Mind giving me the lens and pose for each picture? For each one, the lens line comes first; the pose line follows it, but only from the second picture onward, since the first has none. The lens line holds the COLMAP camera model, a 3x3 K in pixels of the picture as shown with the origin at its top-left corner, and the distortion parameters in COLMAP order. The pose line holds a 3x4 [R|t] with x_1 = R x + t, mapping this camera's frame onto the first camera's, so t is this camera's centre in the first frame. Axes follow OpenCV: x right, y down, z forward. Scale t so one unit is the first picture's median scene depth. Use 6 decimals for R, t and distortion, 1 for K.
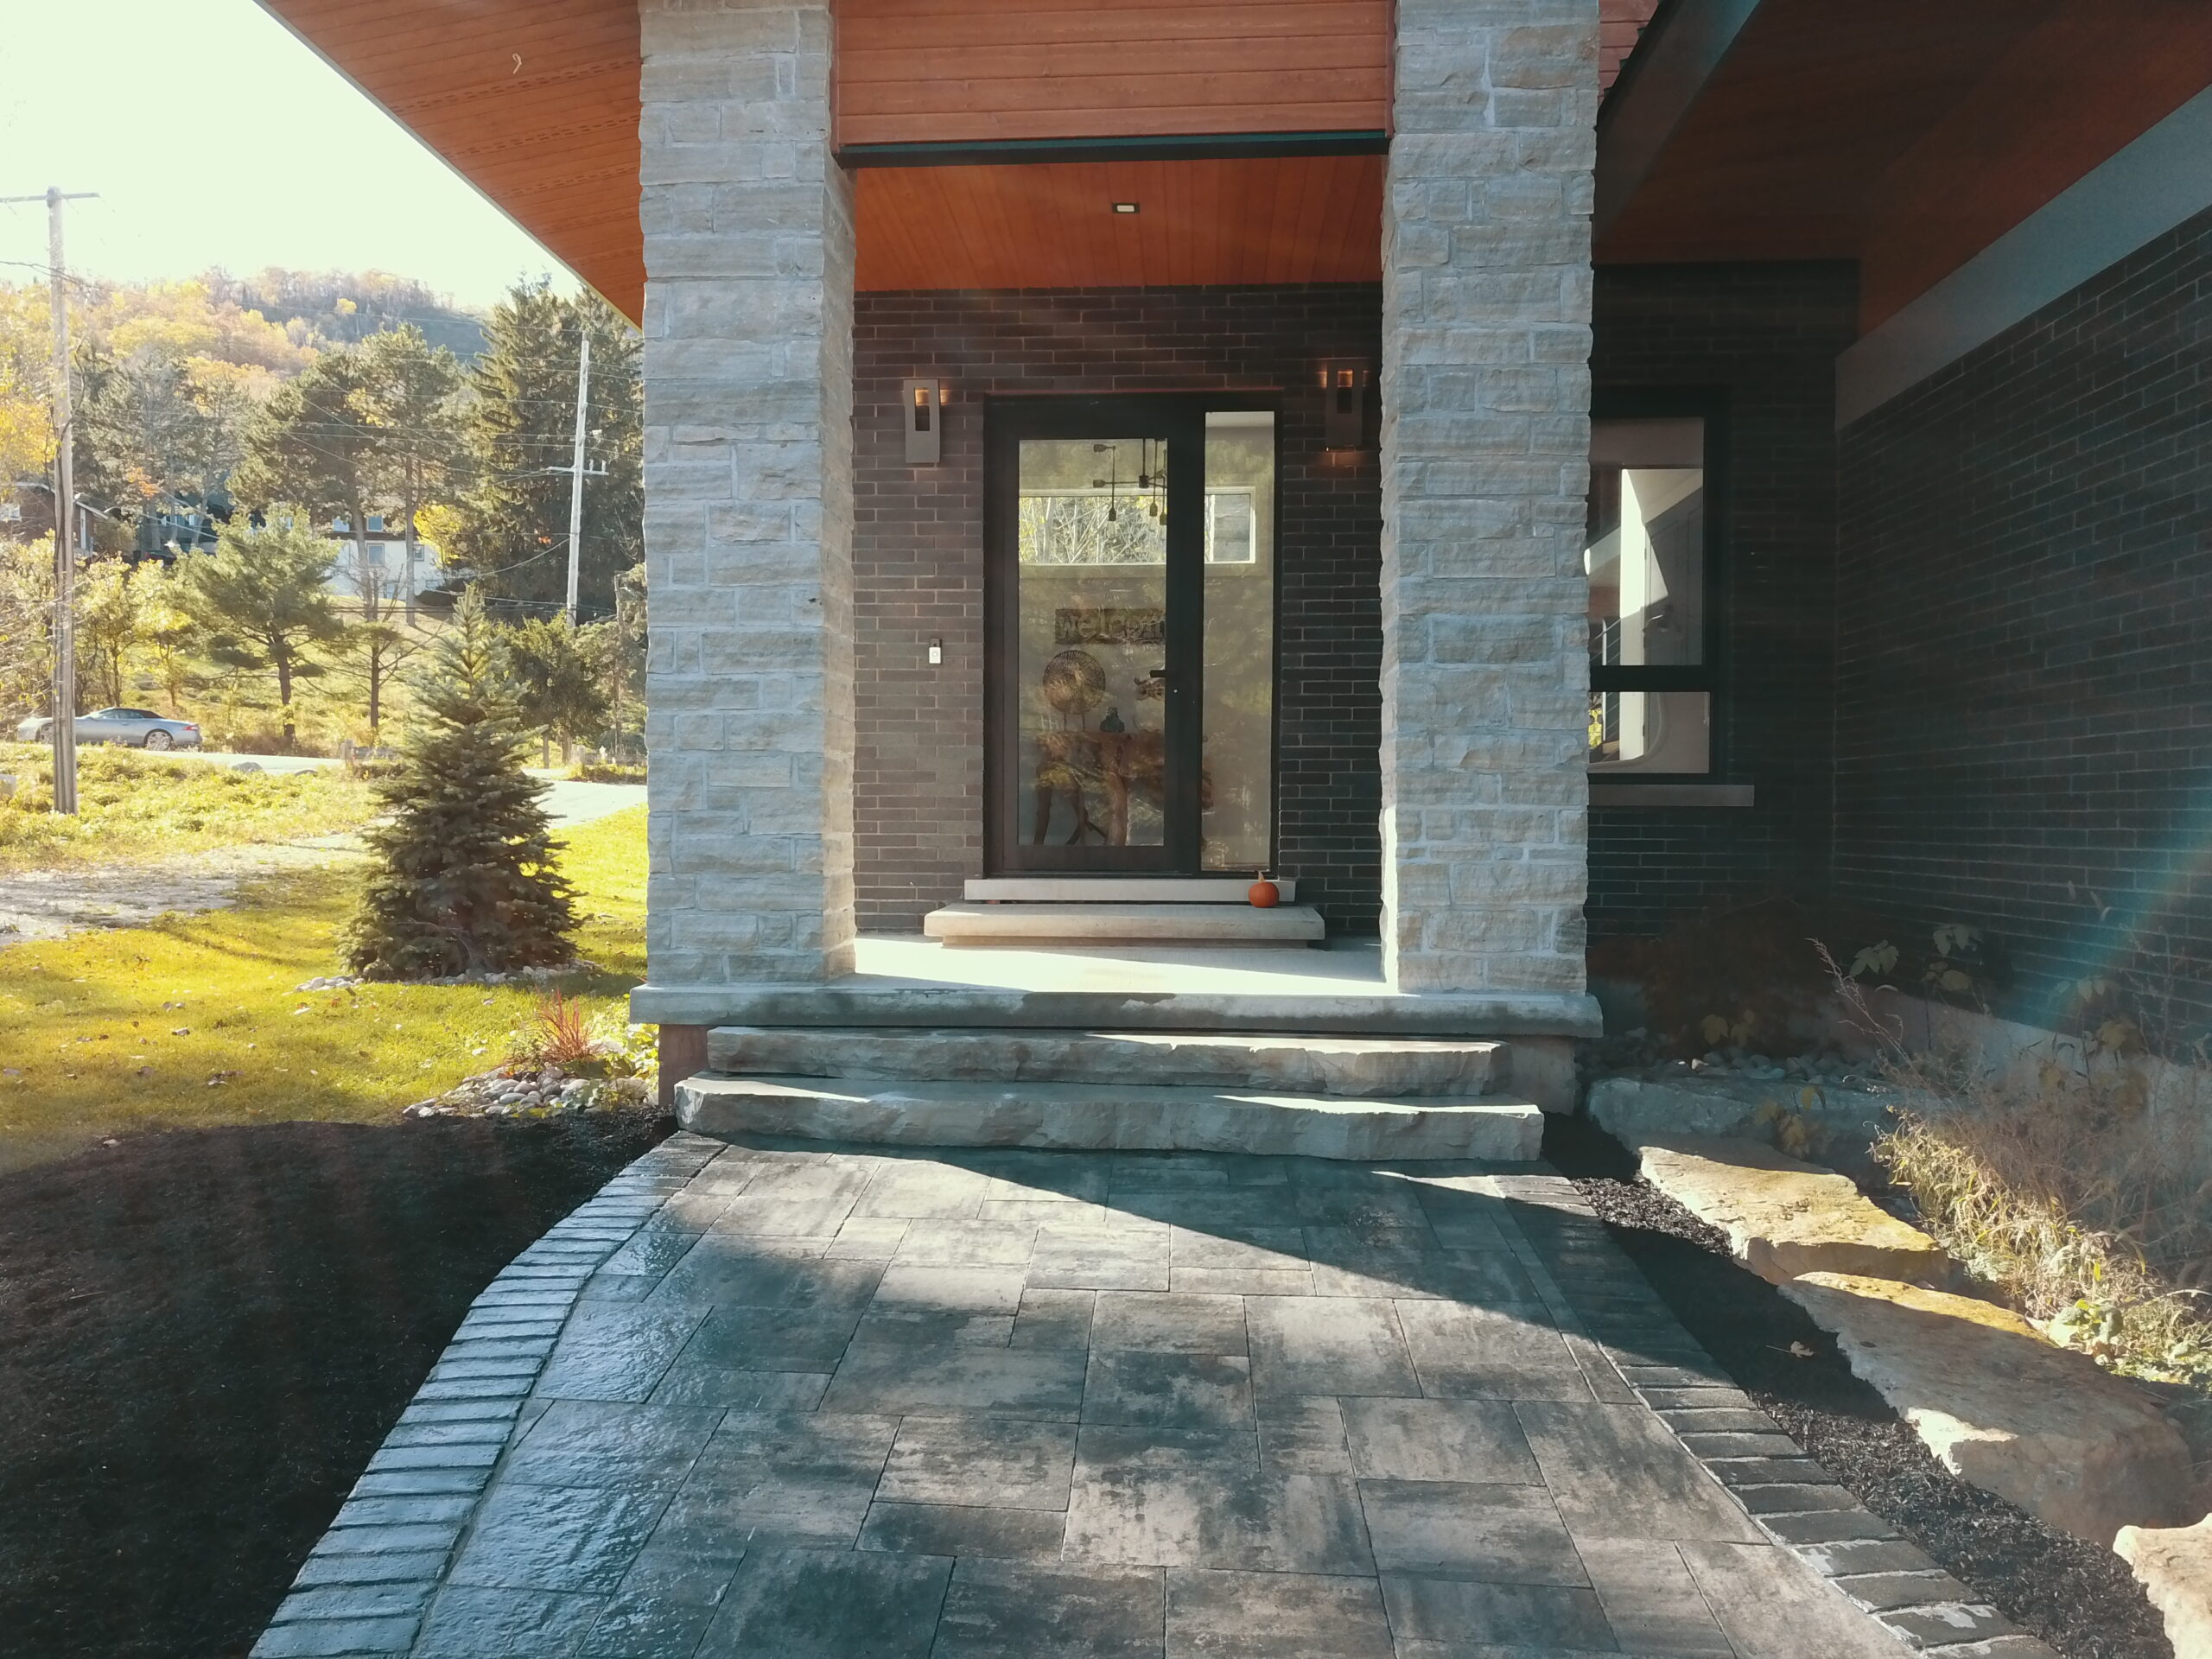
lens RADIAL K [[1689.2, 0, 1089.5], [0, 1689.2, 857.3], [0, 0, 1]] dist [0.004854, 0.003019]
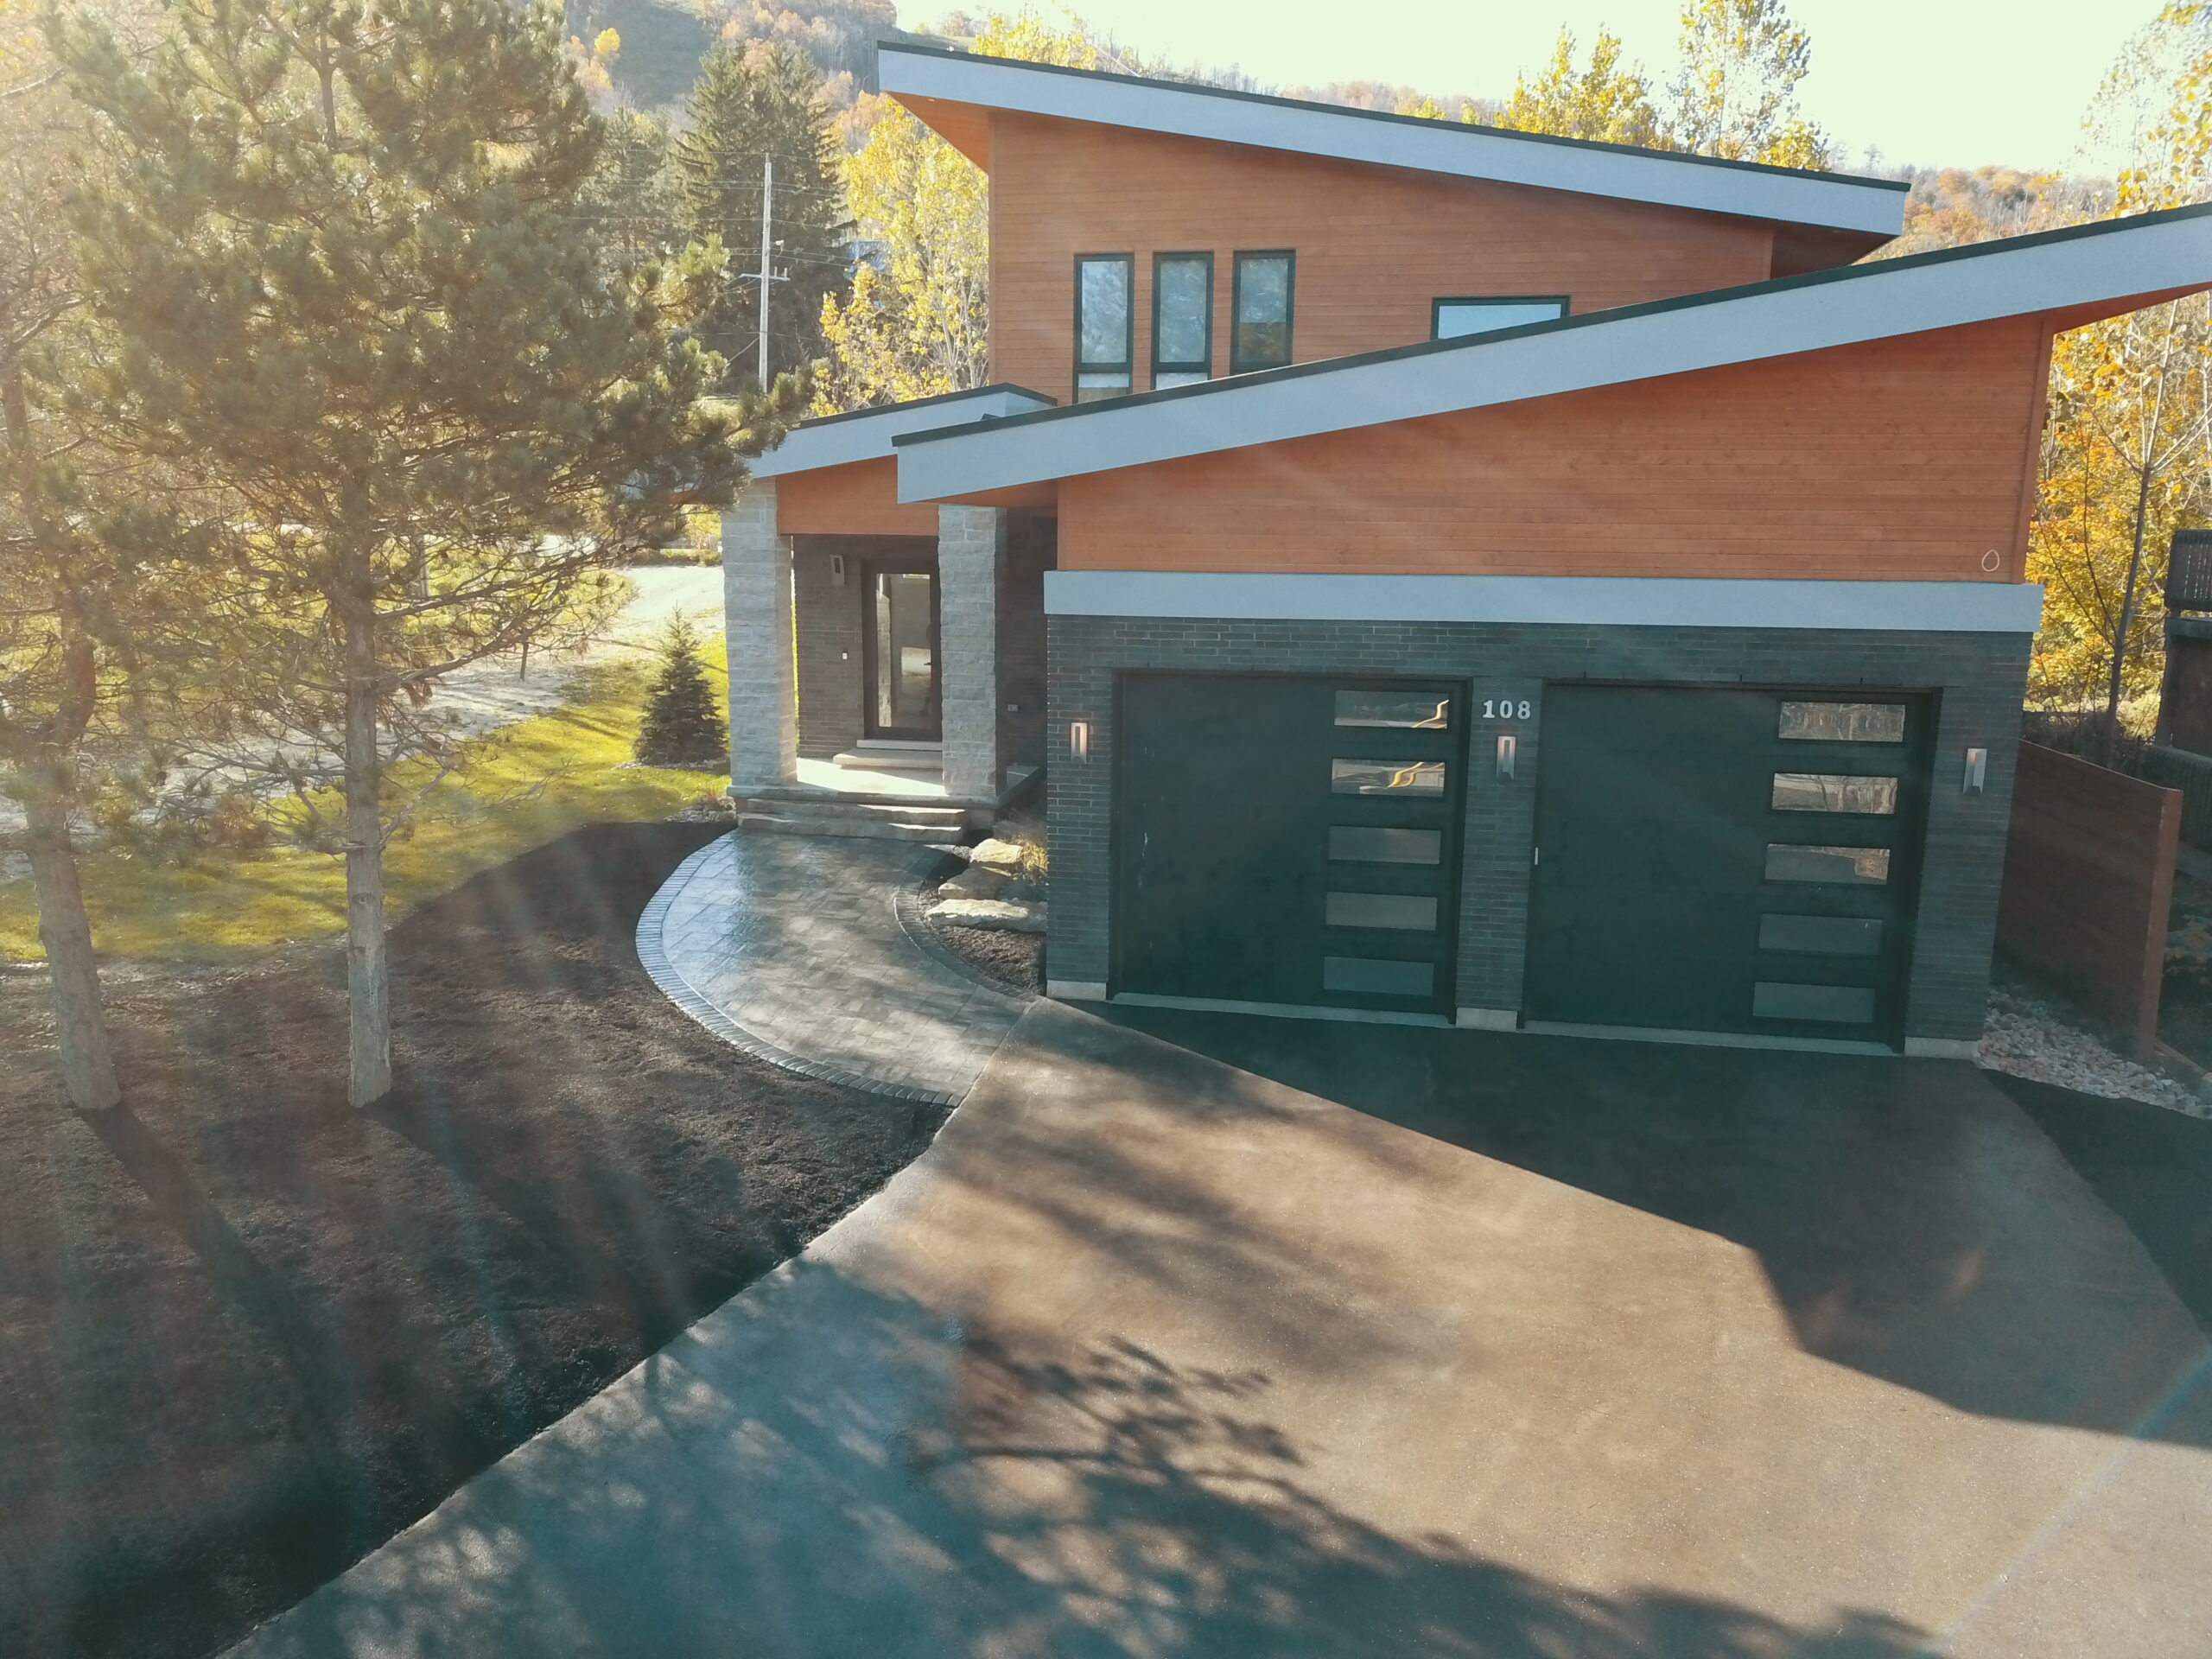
lens RADIAL K [[1637.8, 0, 1108.4], [0, 1637.8, 854.3], [0, 0, 1]] dist [0.110081, -0.221327]
pose [[0.993971, 0.030804, -0.105226, 0.608191], [-0.011966, 0.984468, 0.175155, -0.271126], [0.108987, -0.172840, 0.978901, -1.571873]]
